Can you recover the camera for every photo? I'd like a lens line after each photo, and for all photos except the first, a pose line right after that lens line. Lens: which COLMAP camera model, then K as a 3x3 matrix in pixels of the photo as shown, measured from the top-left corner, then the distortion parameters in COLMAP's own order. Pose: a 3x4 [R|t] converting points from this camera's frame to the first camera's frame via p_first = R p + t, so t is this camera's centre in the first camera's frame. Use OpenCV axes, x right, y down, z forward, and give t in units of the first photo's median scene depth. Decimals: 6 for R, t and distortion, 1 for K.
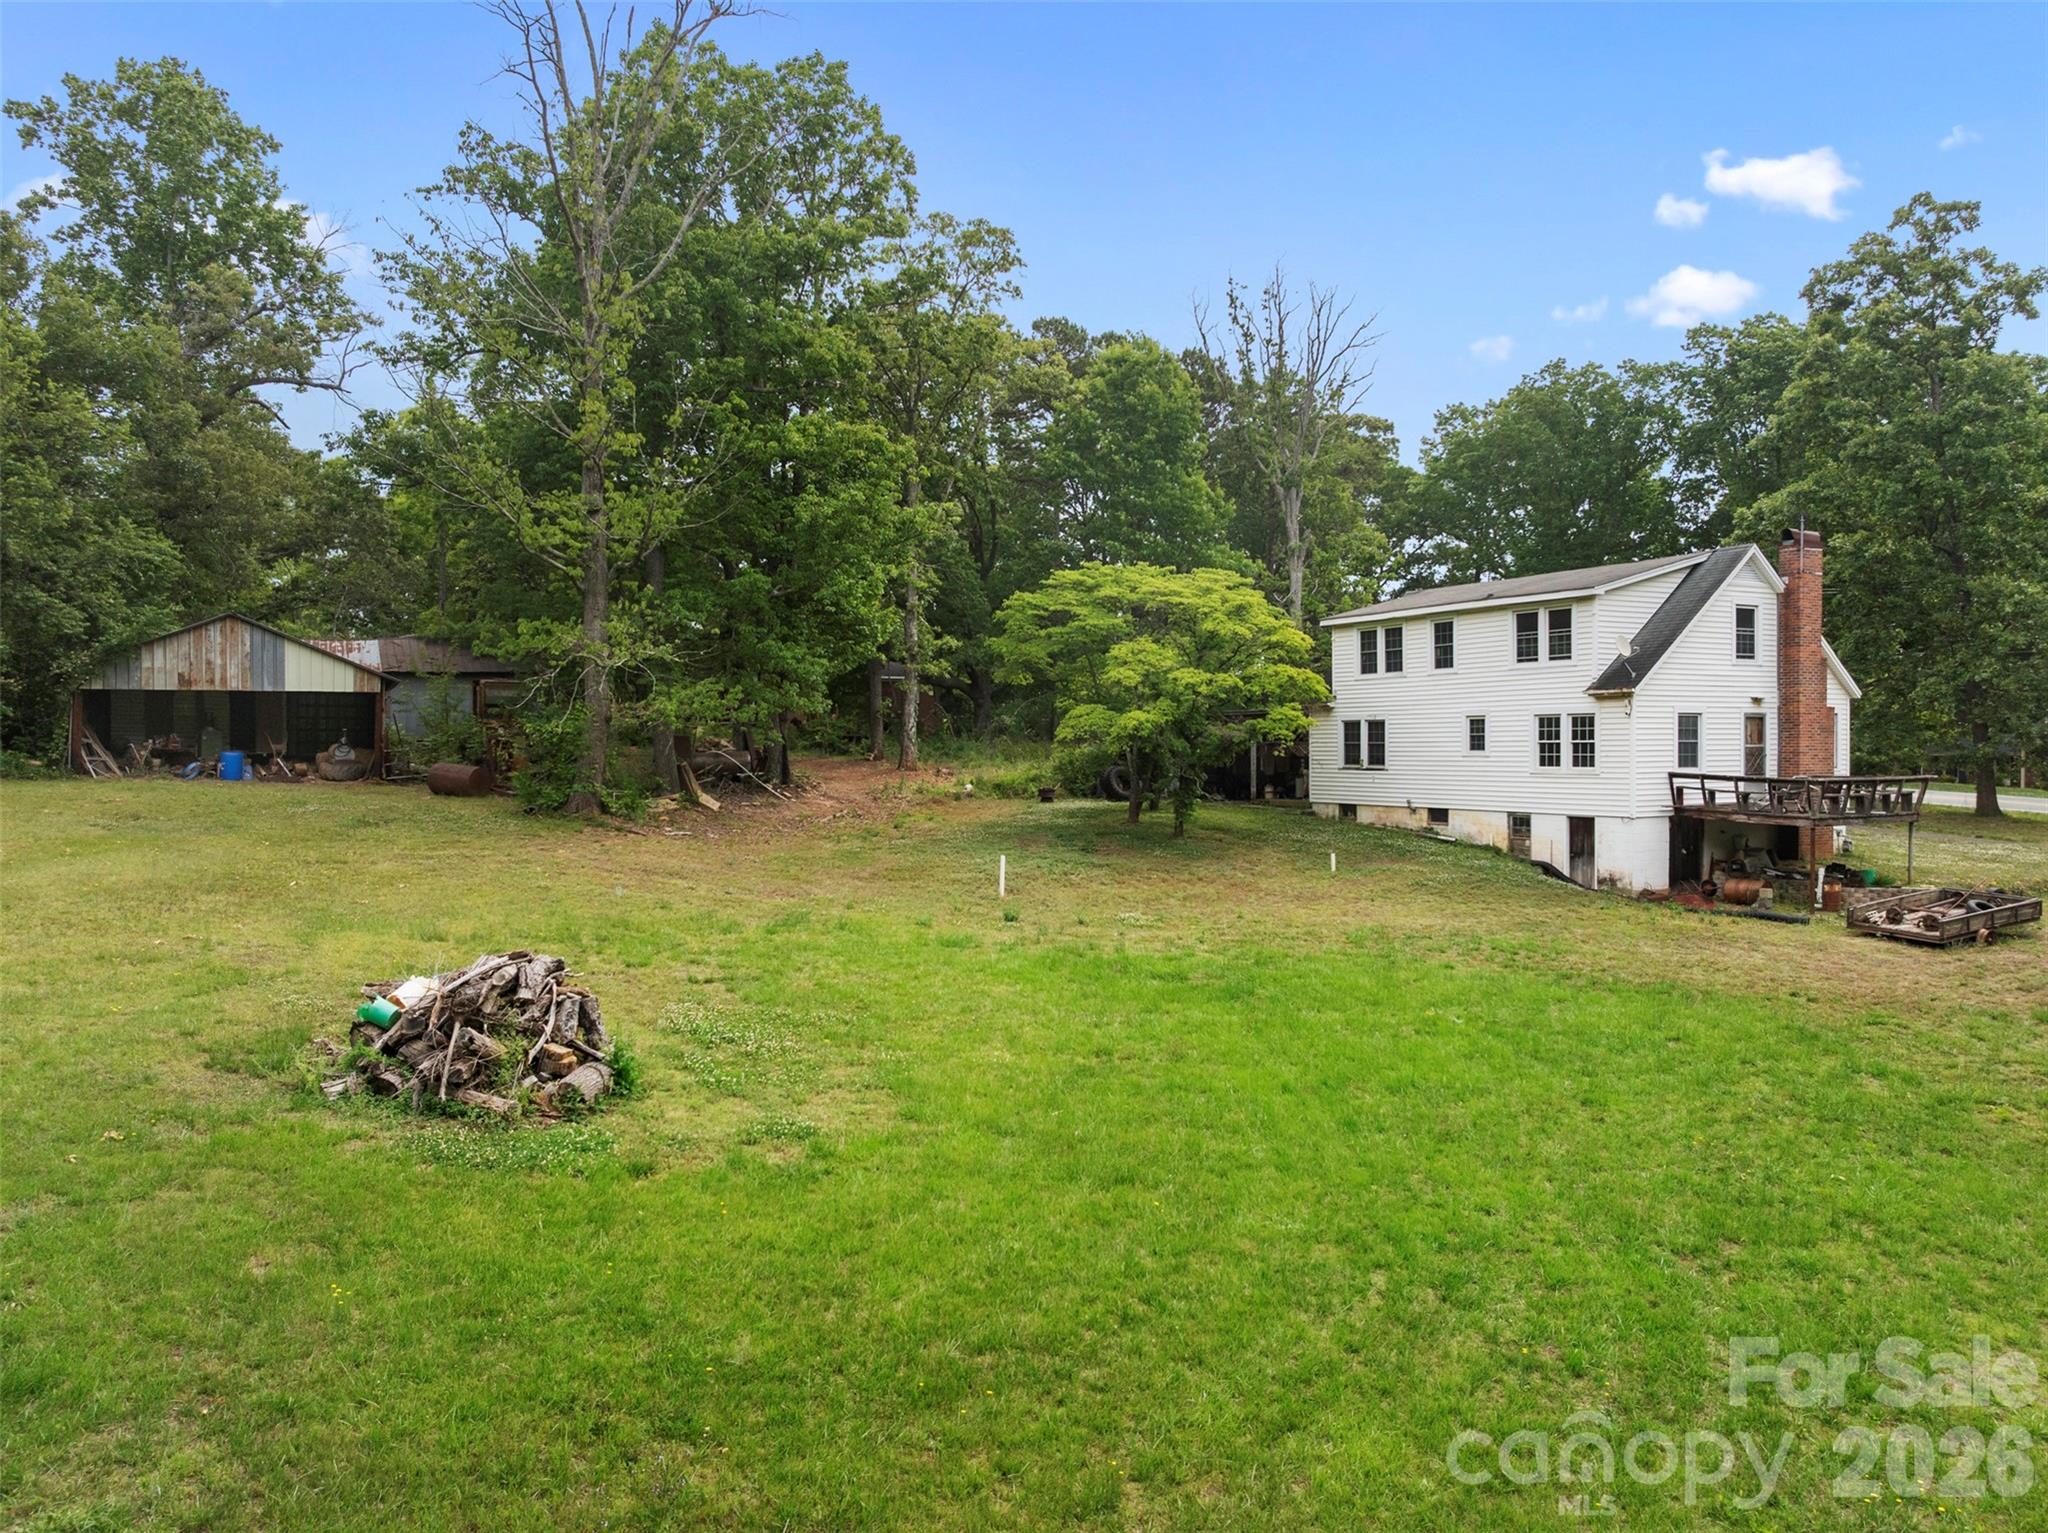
lens RADIAL K [[1443.8, 0, 1036.7], [0, 1443.8, 748.0], [0, 0, 1]] dist [-0.027174, -0.014846]
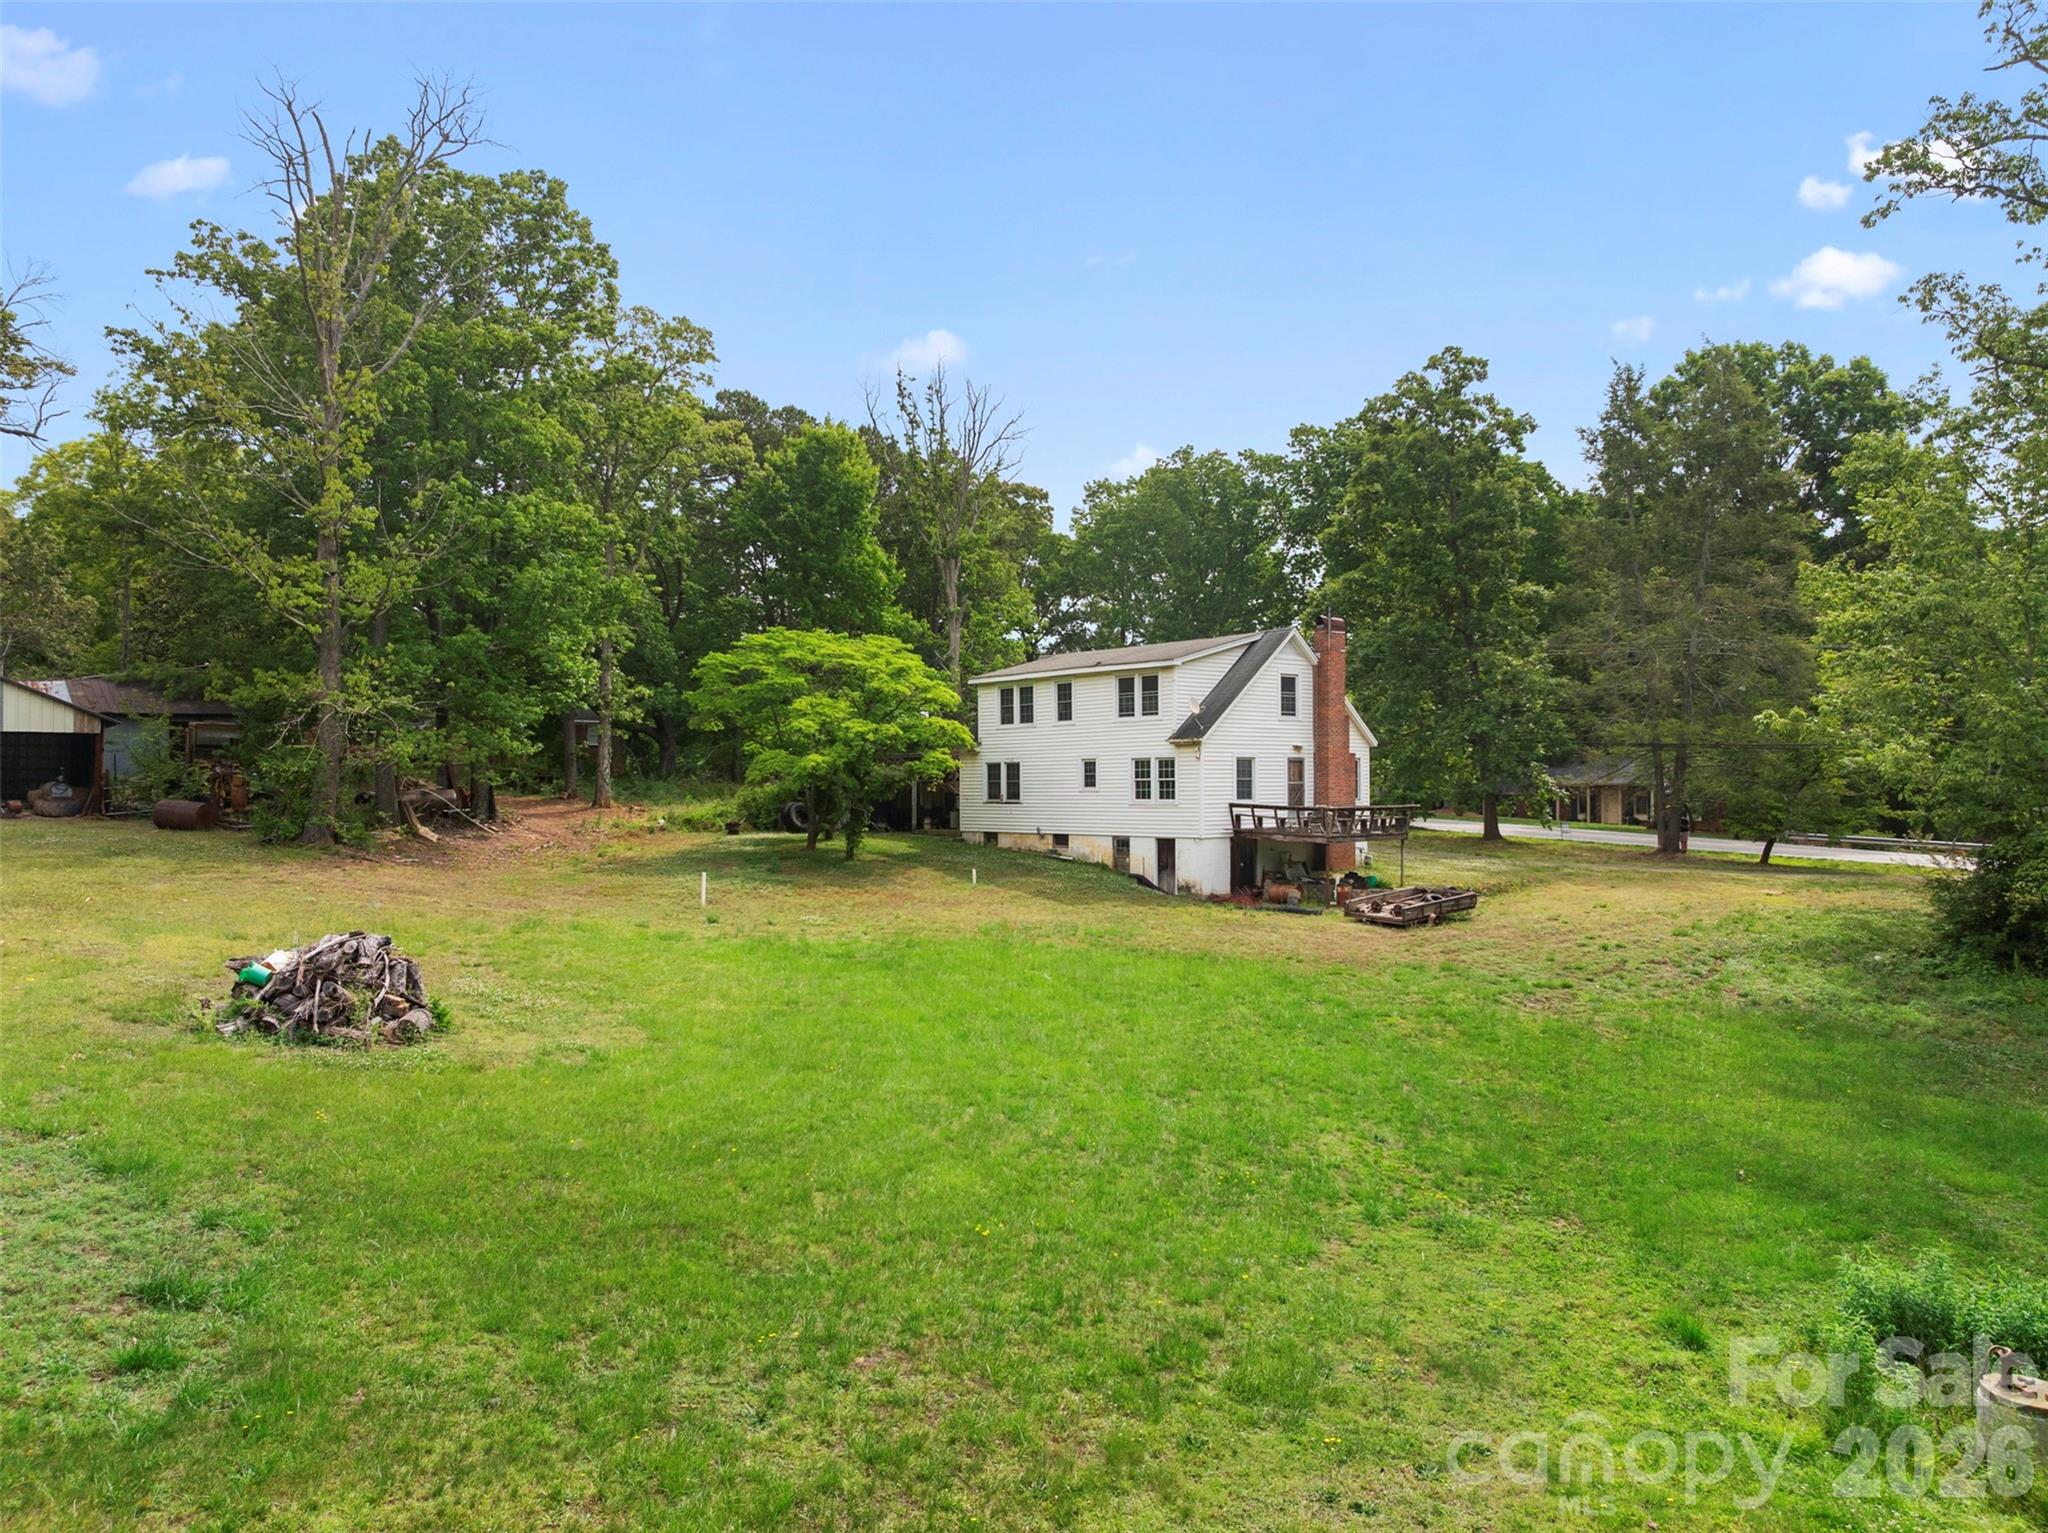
lens RADIAL K [[1443.8, 0, 1037.6], [0, 1443.8, 756.8], [0, 0, 1]] dist [-0.027174, -0.014846]
pose [[0.974794, 0.003884, 0.223073, -0.017094], [0.001431, 0.999719, -0.023659, 0.004988], [-0.223103, 0.023381, 0.974515, -0.206449]]
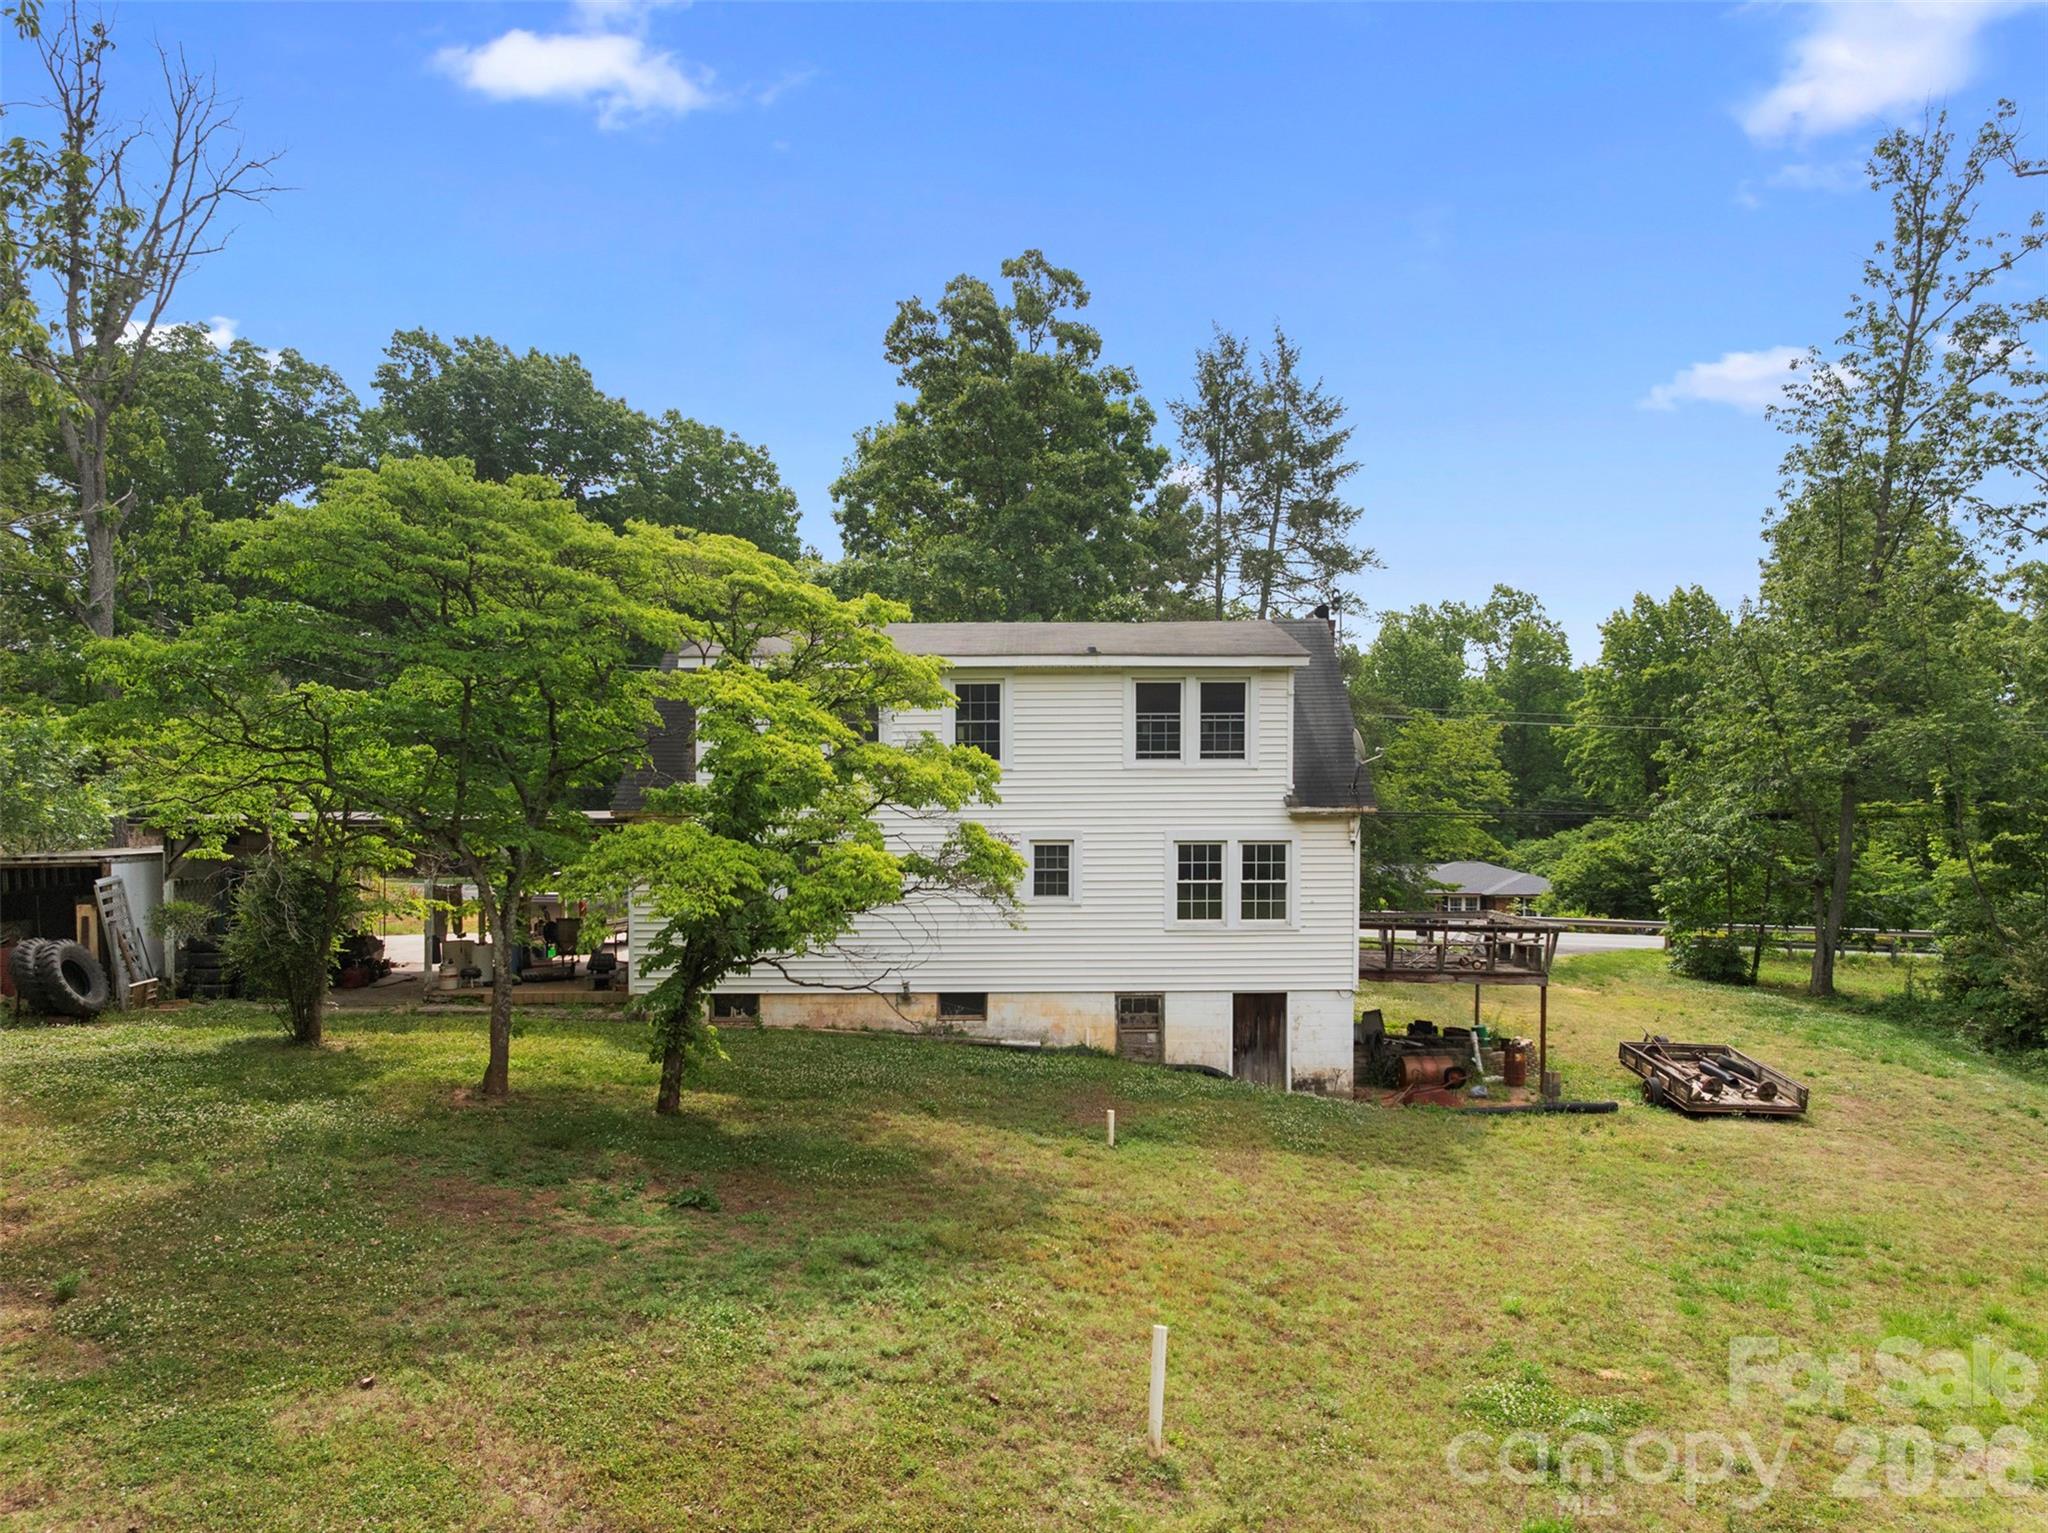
lens RADIAL K [[1443.8, 0, 1024.3], [0, 1443.8, 771.3], [0, 0, 1]] dist [-0.027174, -0.014846]
pose [[0.468399, 0.015738, 0.883377, -0.248875], [0.005523, 0.999770, -0.020740, -0.038895], [-0.883500, 0.014593, 0.468204, 0.707571]]
